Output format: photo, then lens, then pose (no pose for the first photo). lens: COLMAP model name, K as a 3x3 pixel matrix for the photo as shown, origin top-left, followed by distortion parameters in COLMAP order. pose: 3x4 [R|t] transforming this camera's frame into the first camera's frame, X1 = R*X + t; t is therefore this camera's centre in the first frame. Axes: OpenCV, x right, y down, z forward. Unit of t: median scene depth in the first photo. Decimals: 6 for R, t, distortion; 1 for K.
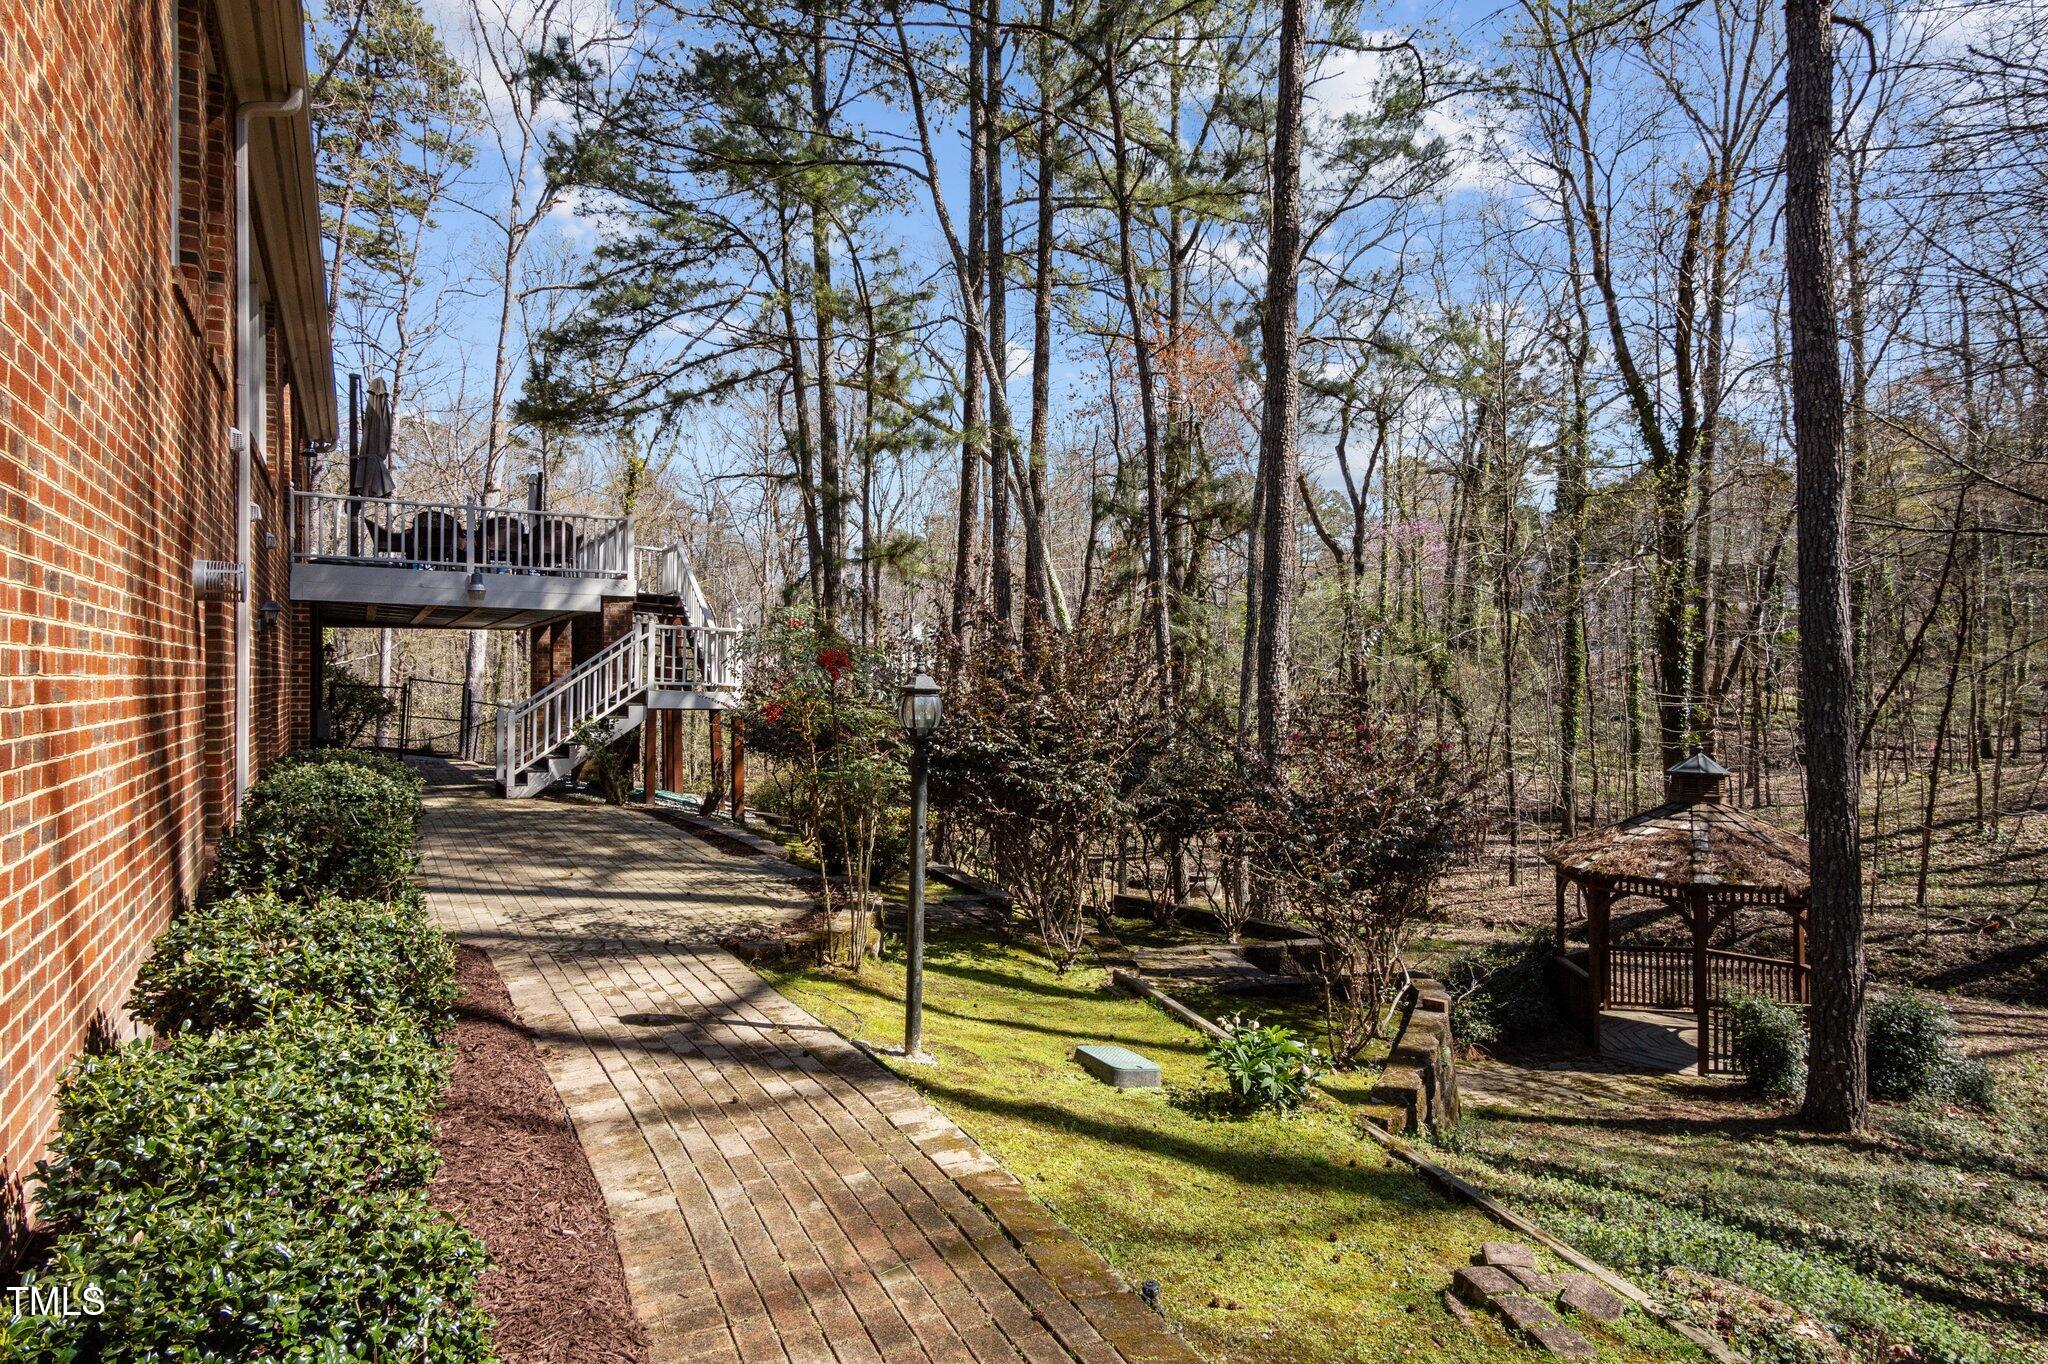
lens RADIAL K [[1088.3, 0, 1024.0], [0, 1088.3, 682.0], [0, 0, 1]] dist [-0.002440, -0.000689]
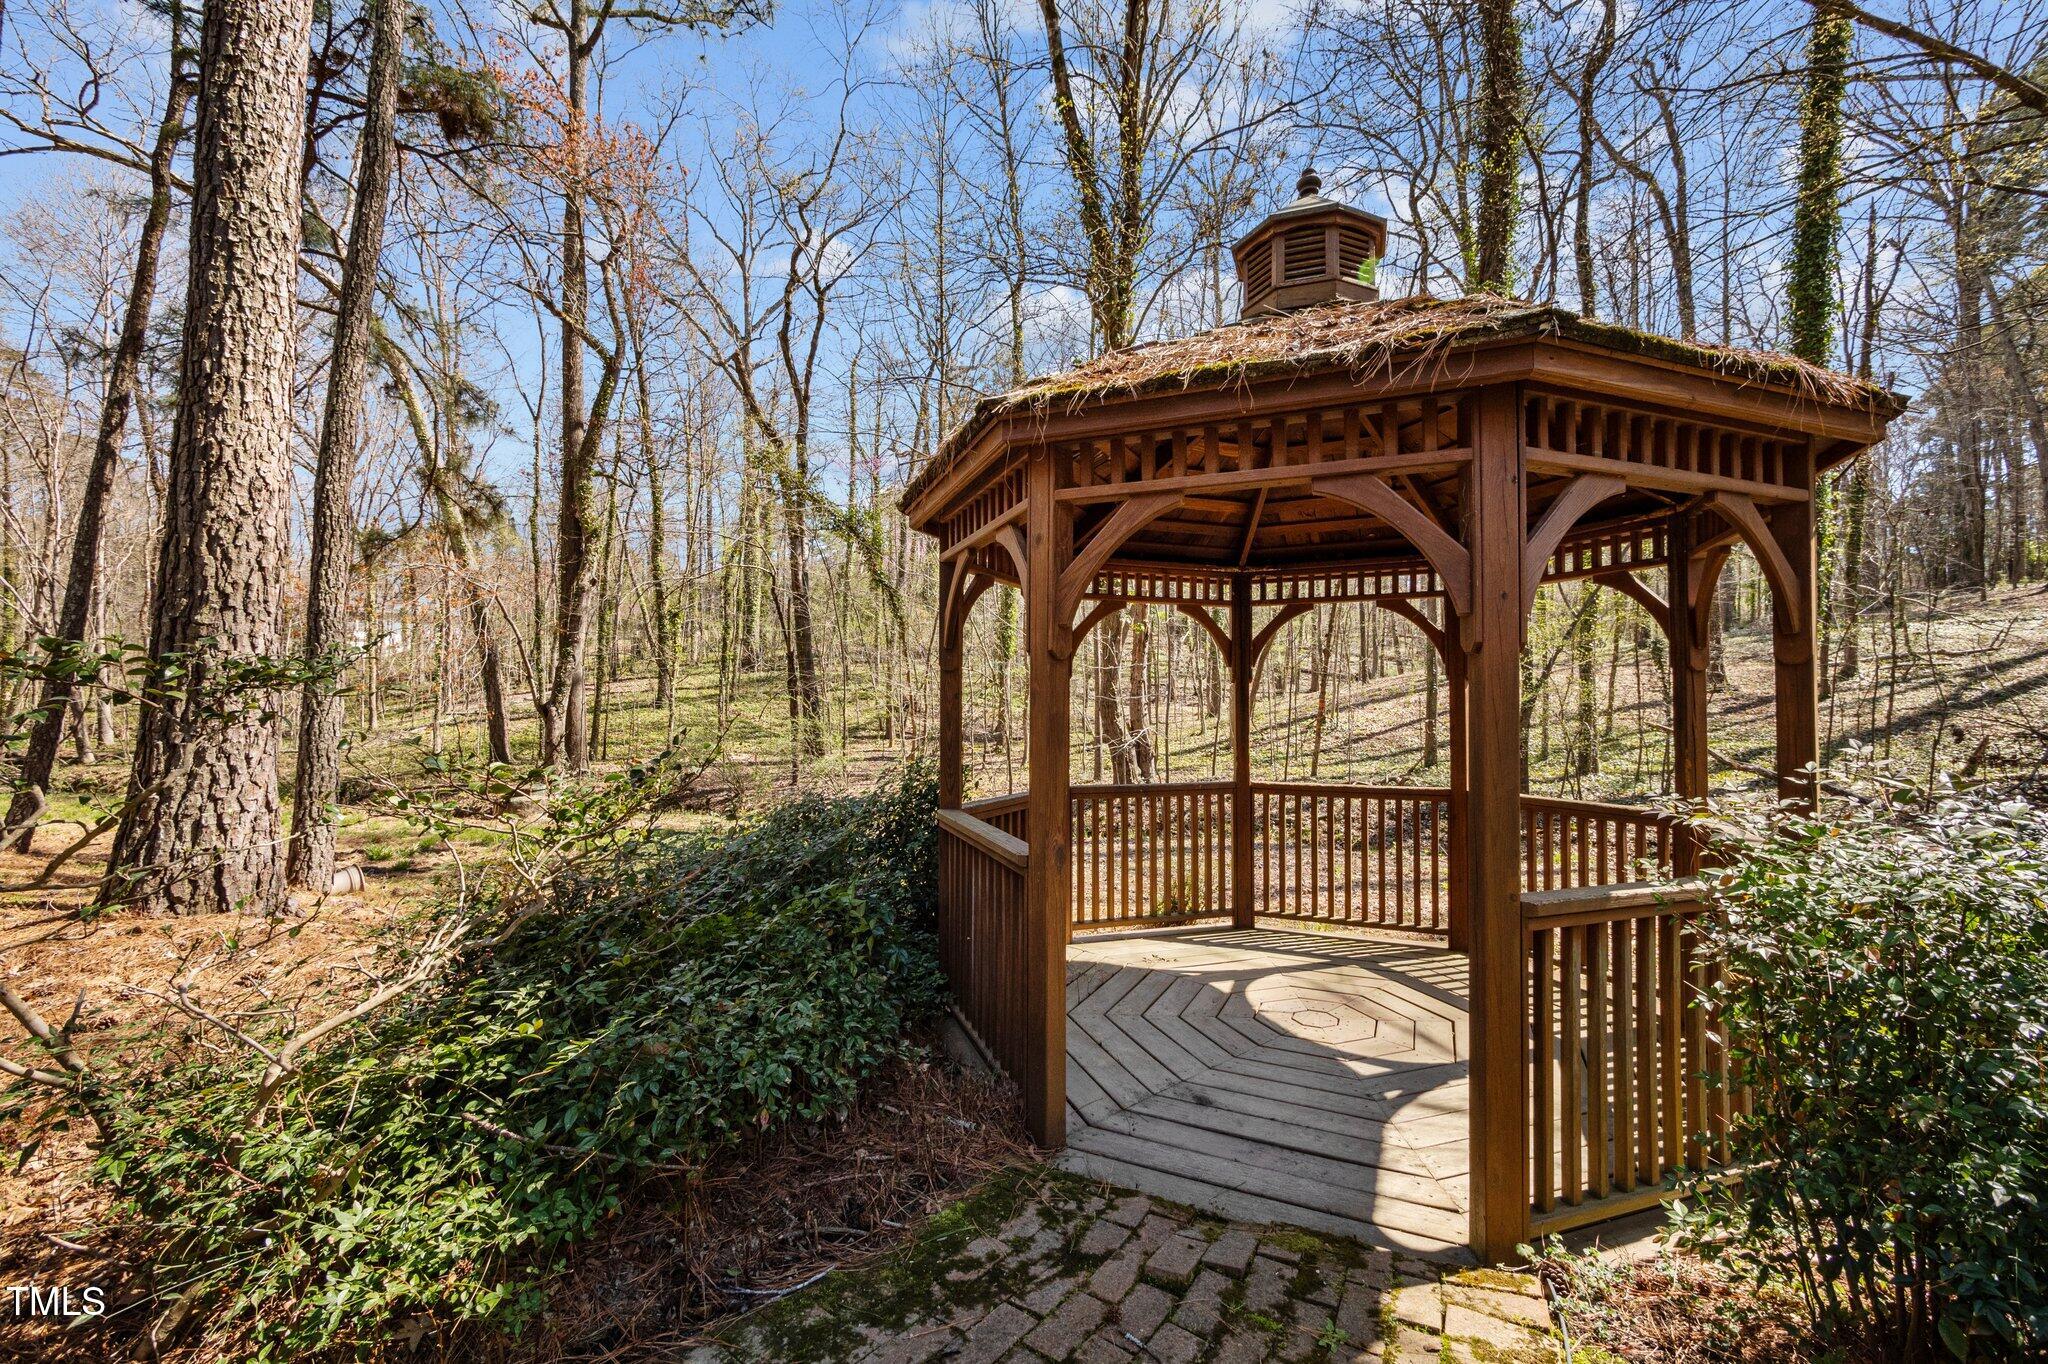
lens RADIAL K [[835.3, 0, 1024.0], [0, 835.3, 682.0], [0, 0, 1]] dist [-0.001242, 0.017535]
pose [[0.883661, 0.008740, 0.468046, 0.148240], [-0.007730, 0.999962, -0.004078, 0.081126], [-0.468064, -0.000014, 0.883695, 0.295467]]
